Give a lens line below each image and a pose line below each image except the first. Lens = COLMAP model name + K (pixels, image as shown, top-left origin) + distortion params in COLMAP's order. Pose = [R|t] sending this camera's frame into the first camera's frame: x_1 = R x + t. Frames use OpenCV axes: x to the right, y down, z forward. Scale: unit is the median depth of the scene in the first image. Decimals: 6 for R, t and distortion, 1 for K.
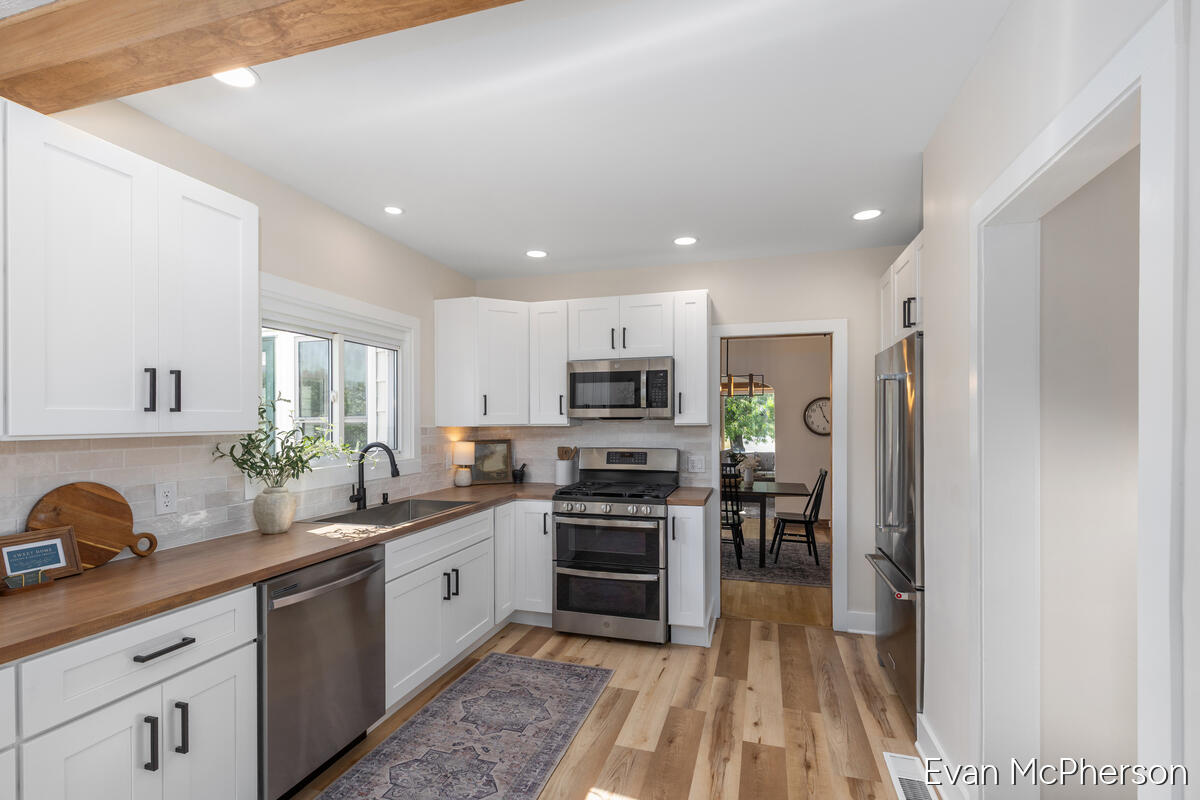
lens RADIAL K [[548.6, 0, 598.7], [0, 548.6, 415.0], [0, 0, 1]] dist [0.002045, 0.000006]
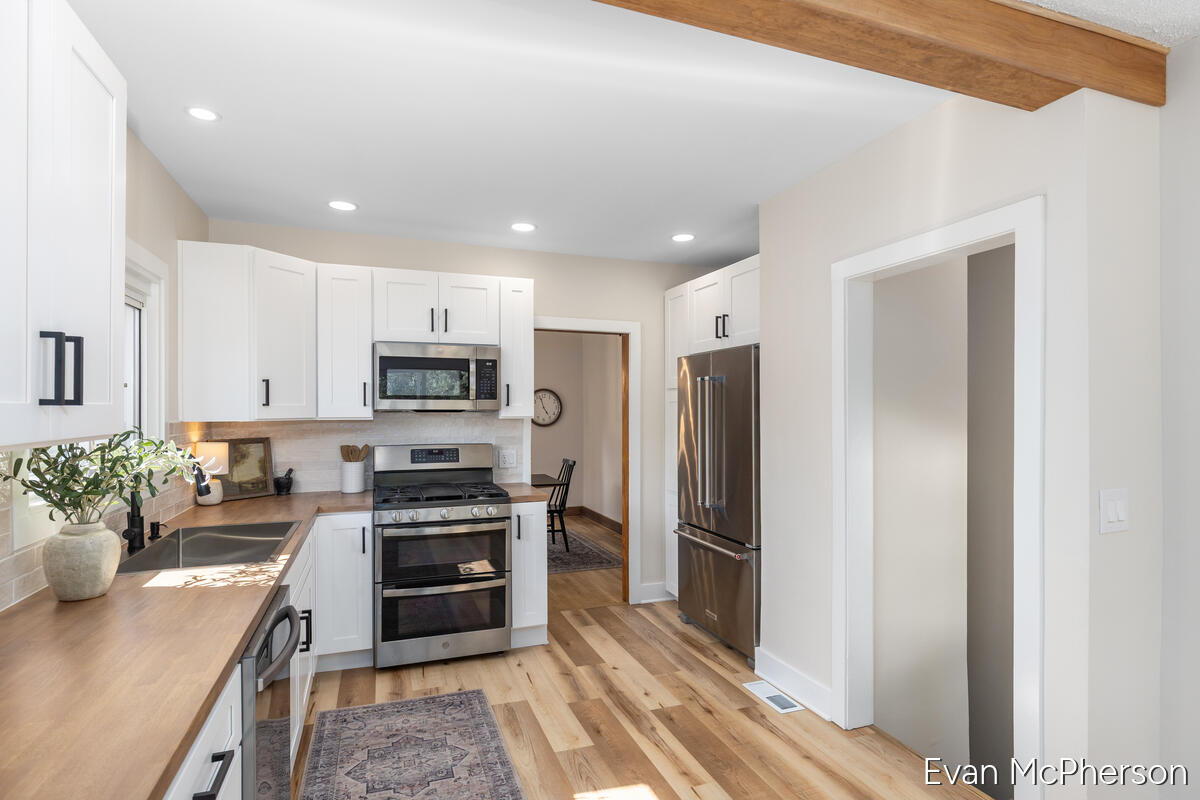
lens RADIAL K [[609.1, 0, 600.0], [0, 609.1, 400.0], [0, 0, 1]] dist [-0.000288, -0.000290]
pose [[0.797124, 0.013631, 0.603661, -0.374472], [-0.010459, 0.999907, -0.008767, -0.006120], [-0.603725, 0.000675, 0.797193, 0.066681]]
